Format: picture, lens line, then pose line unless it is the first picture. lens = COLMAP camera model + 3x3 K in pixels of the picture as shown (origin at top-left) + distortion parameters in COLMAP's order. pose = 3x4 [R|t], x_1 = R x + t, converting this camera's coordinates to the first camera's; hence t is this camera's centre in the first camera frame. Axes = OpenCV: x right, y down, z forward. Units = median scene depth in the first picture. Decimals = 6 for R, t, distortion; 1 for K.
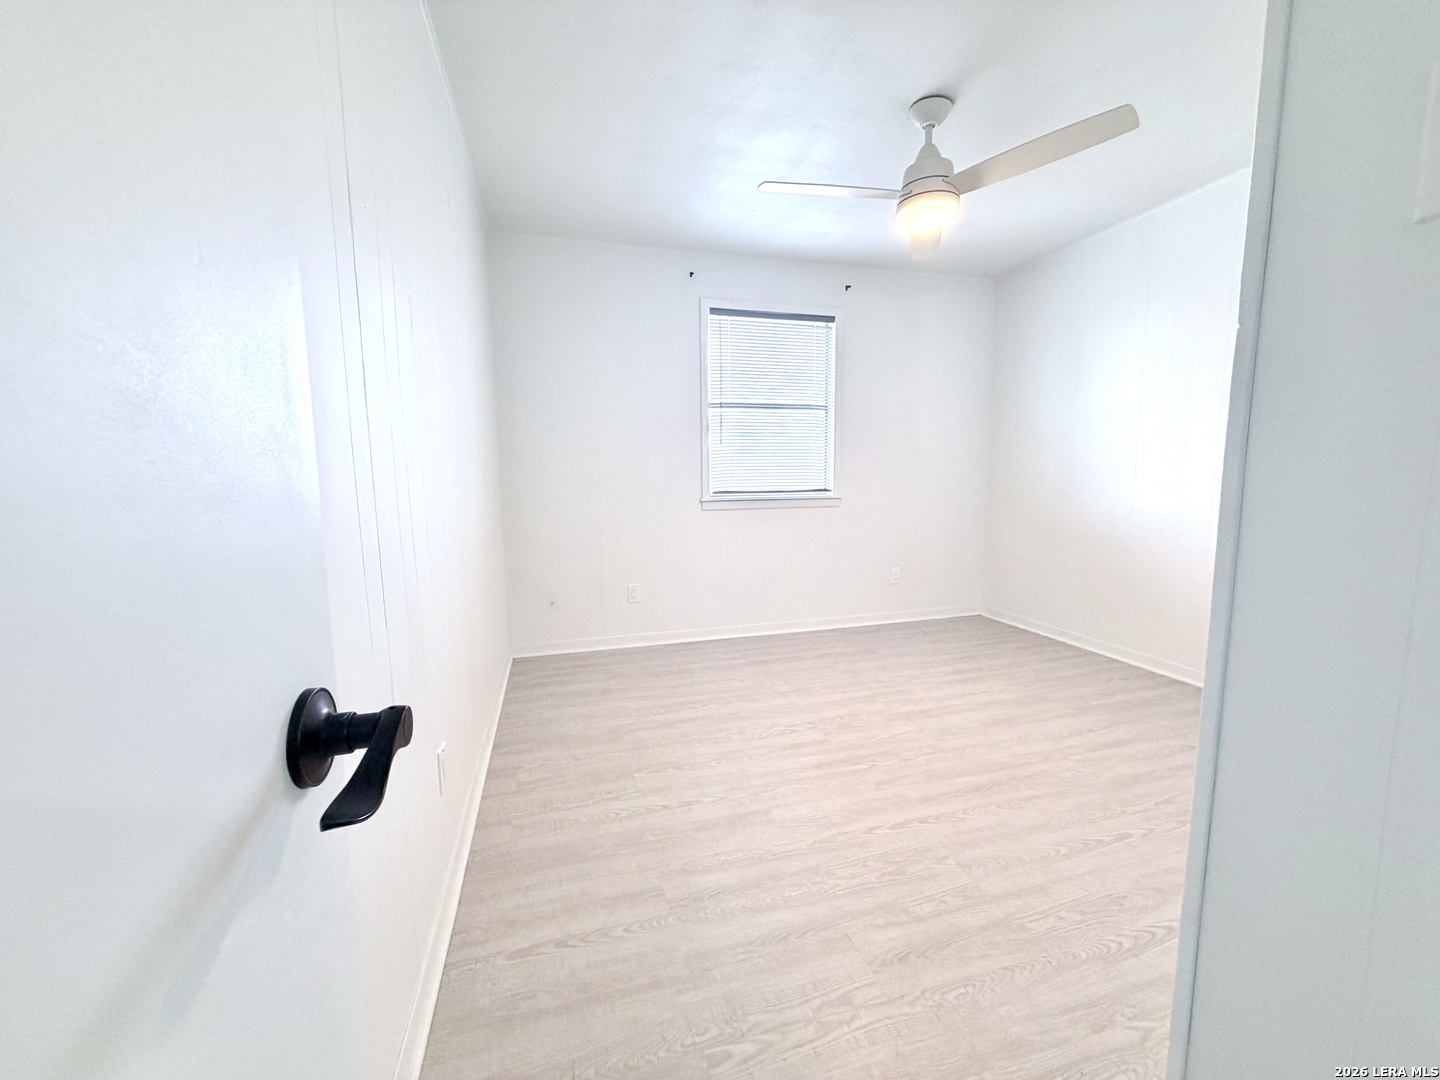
lens RADIAL K [[571.8, 0, 716.4], [0, 571.8, 541.1], [0, 0, 1]] dist [-0.001301, 0.000560]
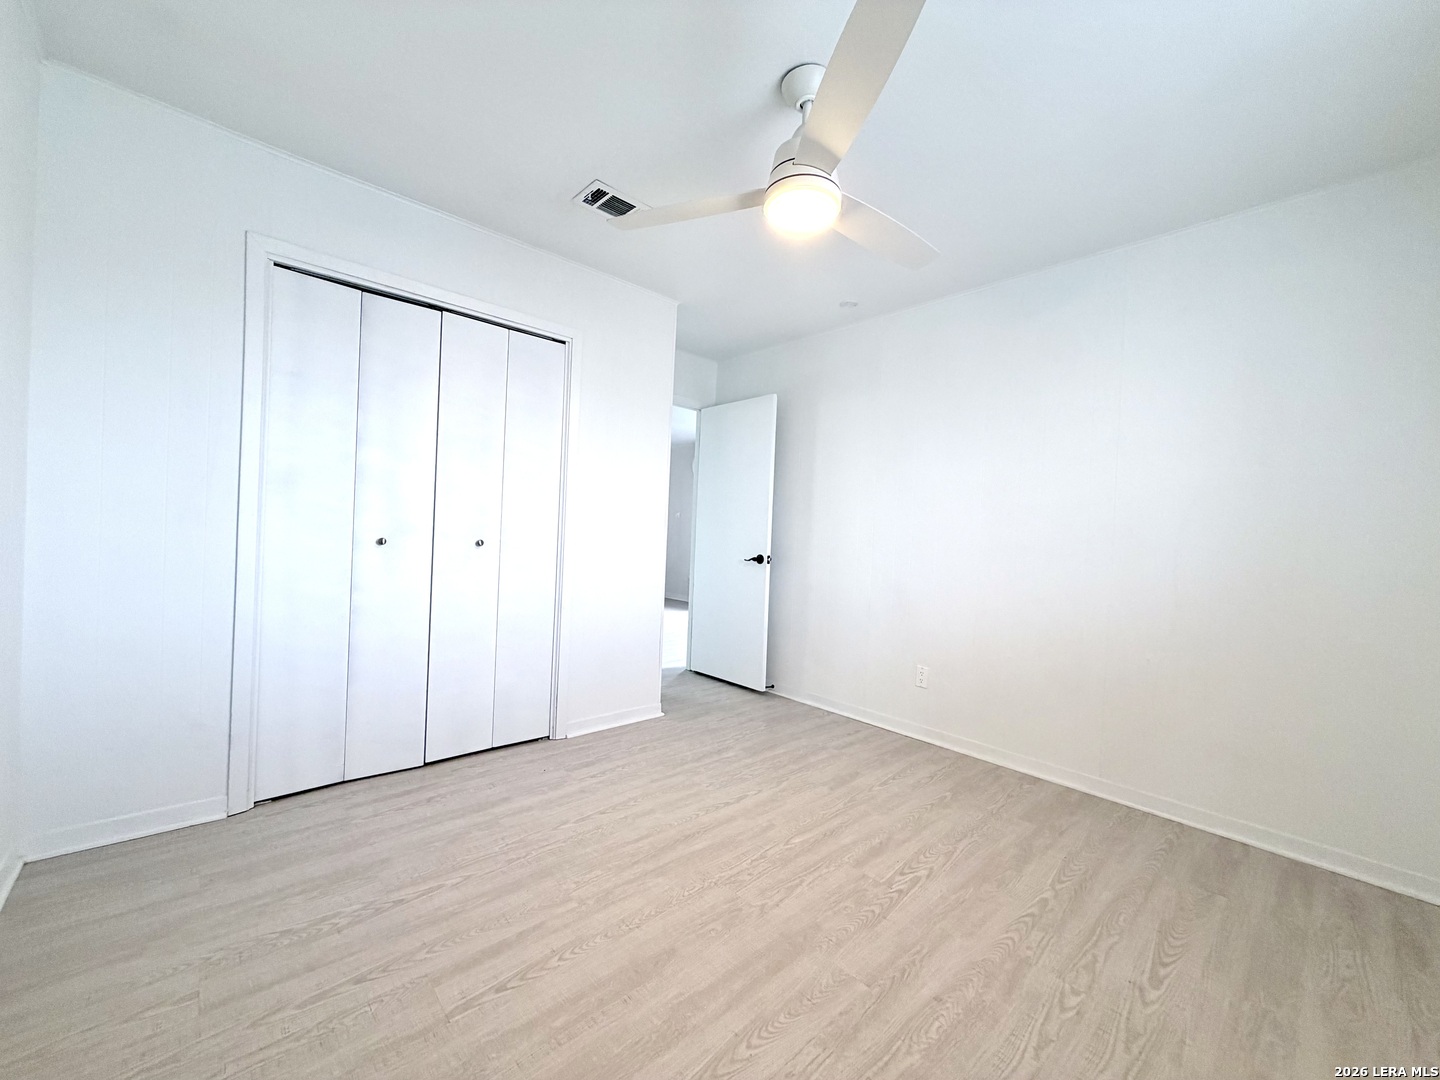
lens RADIAL K [[571.8, 0, 716.4], [0, 571.8, 541.1], [0, 0, 1]] dist [-0.001301, 0.000560]
pose [[-0.893188, -0.018390, -0.449307, 0.838623], [-0.085051, 0.988038, 0.128635, -0.223288], [0.441567, 0.153110, -0.884068, 1.757240]]
